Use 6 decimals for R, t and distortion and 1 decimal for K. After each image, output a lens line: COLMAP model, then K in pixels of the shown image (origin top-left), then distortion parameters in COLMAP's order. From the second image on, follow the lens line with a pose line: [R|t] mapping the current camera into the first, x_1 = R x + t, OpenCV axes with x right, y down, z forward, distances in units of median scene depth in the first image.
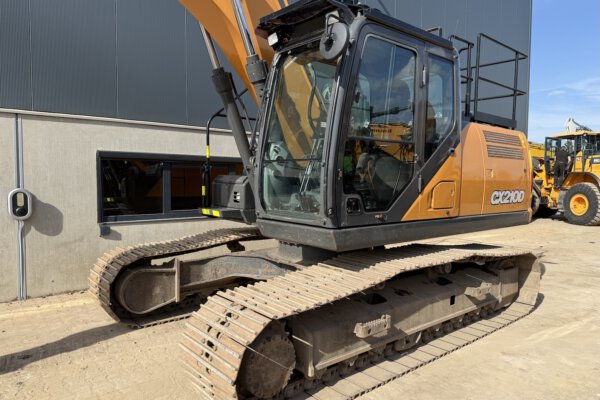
lens RADIAL K [[436.3, 0, 303.5], [0, 436.3, 197.1], [0, 0, 1]] dist [0.046127, -0.070093]
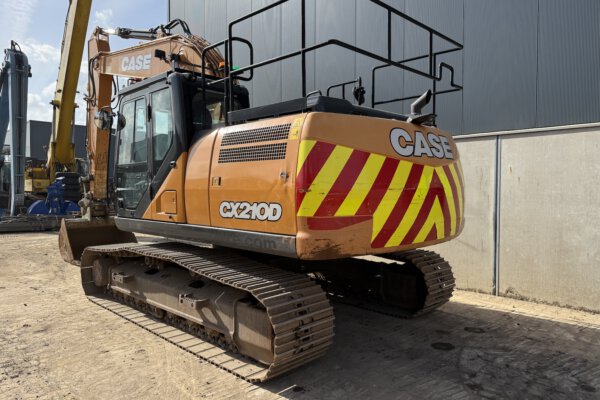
lens RADIAL K [[436.3, 0, 300.1], [0, 436.3, 197.2], [0, 0, 1]] dist [0.046127, -0.070093]
pose [[0.051316, 0.011393, -0.998617, 1.351597], [-0.041762, 0.999085, 0.009252, -0.037881], [0.997809, 0.041229, 0.051745, 1.155537]]
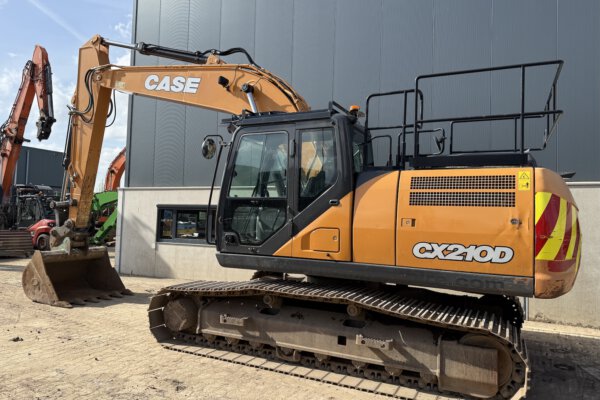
lens RADIAL K [[436.3, 0, 307.1], [0, 436.3, 191.5], [0, 0, 1]] dist [0.046127, -0.070093]
pose [[0.364024, -0.051700, -0.929954, 1.238857], [-0.063358, 0.994771, -0.080104, -0.032417], [0.929232, 0.088080, 0.358845, 0.476694]]
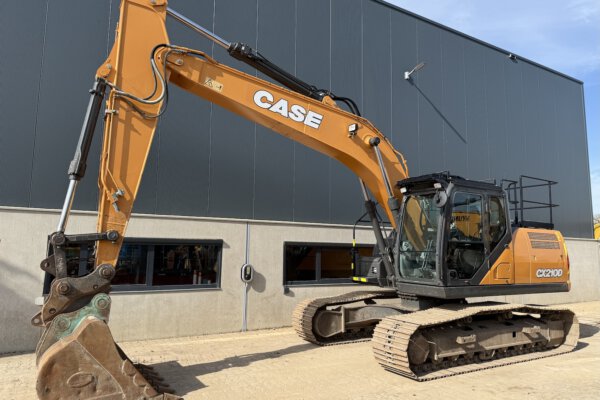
lens RADIAL K [[413.8, 0, 298.8], [0, 413.8, 195.4], [0, 0, 1]] dist [0.011795, -0.017134]
pose [[0.982358, -0.019517, -0.185989, -0.156924], [-0.014661, 0.983441, -0.180632, 0.008942], [0.186435, 0.180172, 0.965805, -0.742301]]
